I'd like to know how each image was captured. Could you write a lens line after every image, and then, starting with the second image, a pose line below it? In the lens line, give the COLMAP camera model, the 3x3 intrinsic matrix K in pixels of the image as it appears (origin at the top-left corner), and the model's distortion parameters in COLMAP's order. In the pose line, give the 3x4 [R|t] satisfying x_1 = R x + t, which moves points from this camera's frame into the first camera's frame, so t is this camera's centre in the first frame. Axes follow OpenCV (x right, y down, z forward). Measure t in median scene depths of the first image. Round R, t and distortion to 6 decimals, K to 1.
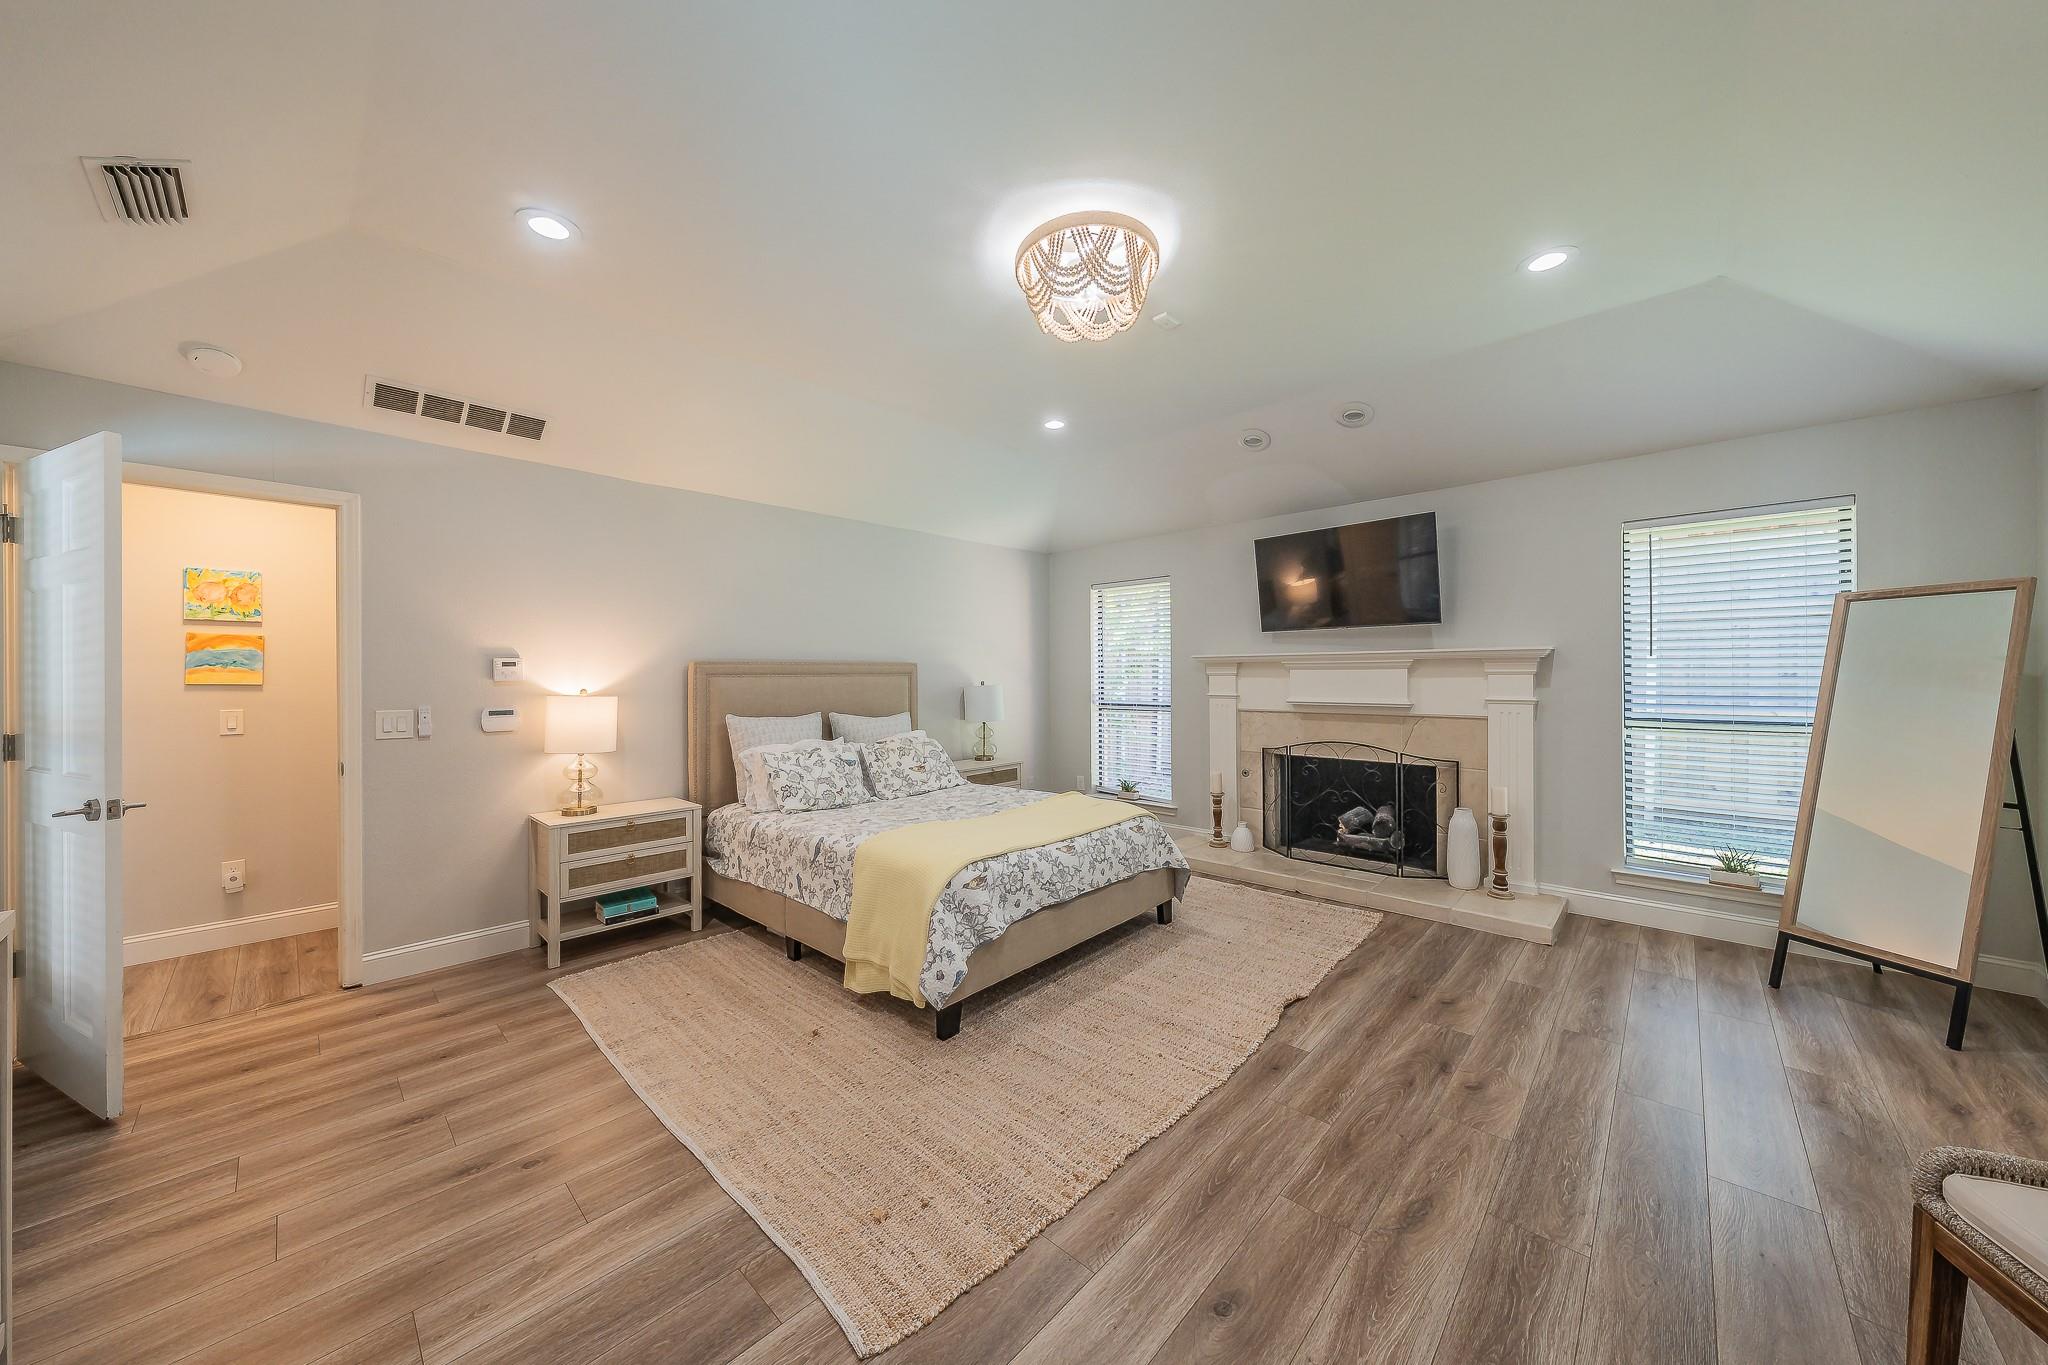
lens RADIAL K [[702.6, 0, 1019.6], [0, 702.6, 674.9], [0, 0, 1]] dist [-0.002931, -0.000078]
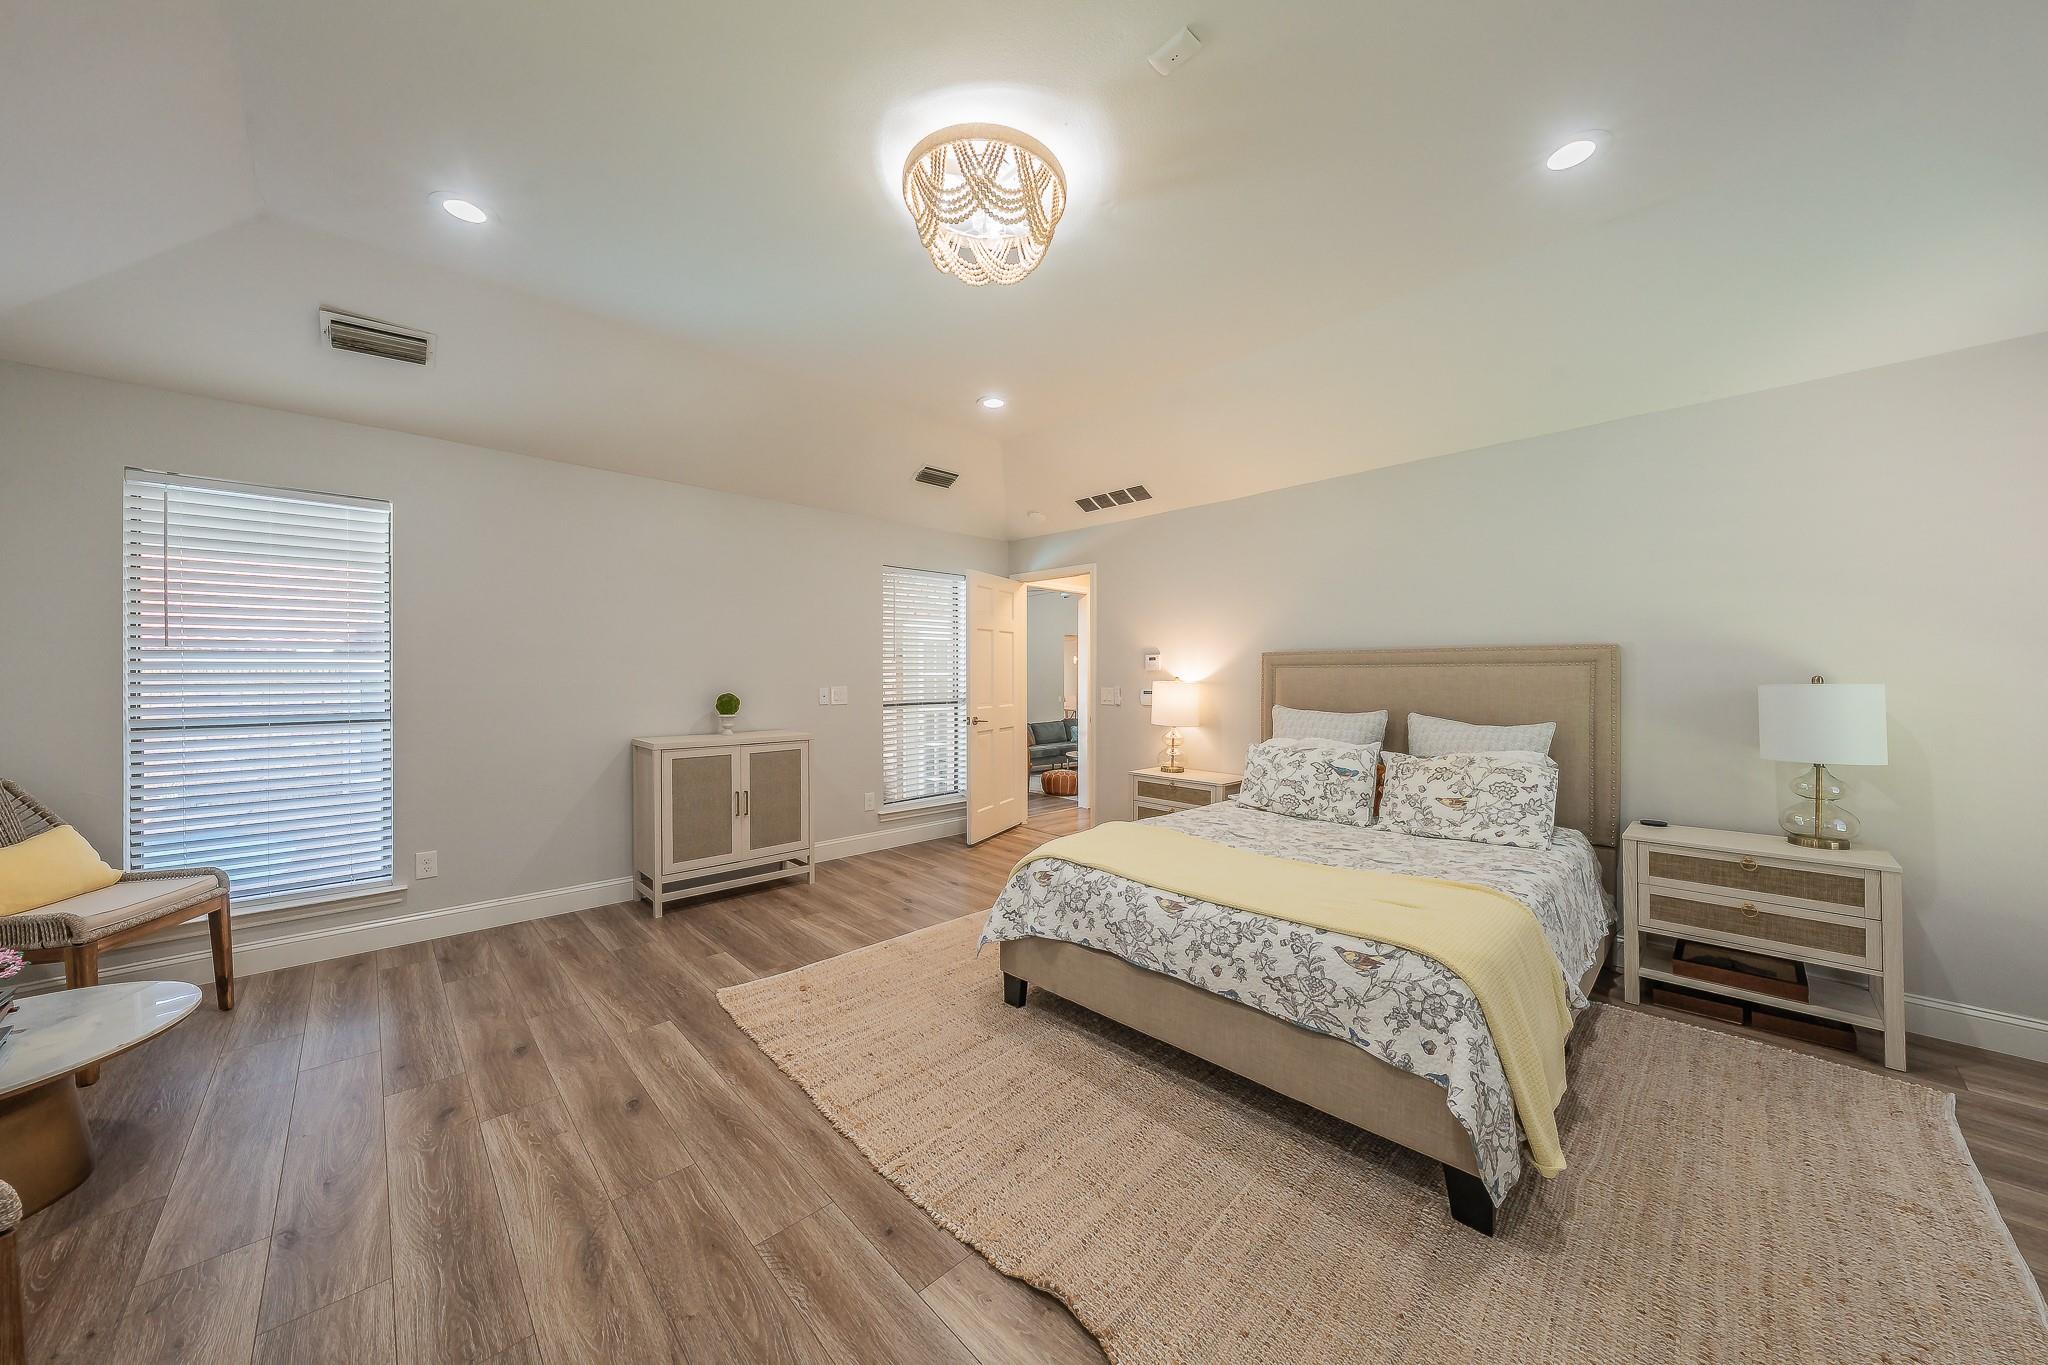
lens RADIAL K [[702.6, 0, 1019.9], [0, 702.6, 674.7], [0, 0, 1]] dist [-0.002931, -0.000078]
pose [[-0.061127, 0.008088, -0.998097, 0.854428], [0.001872, 0.999966, 0.007988, 0.006562], [0.998128, -0.001380, -0.061140, 0.962155]]
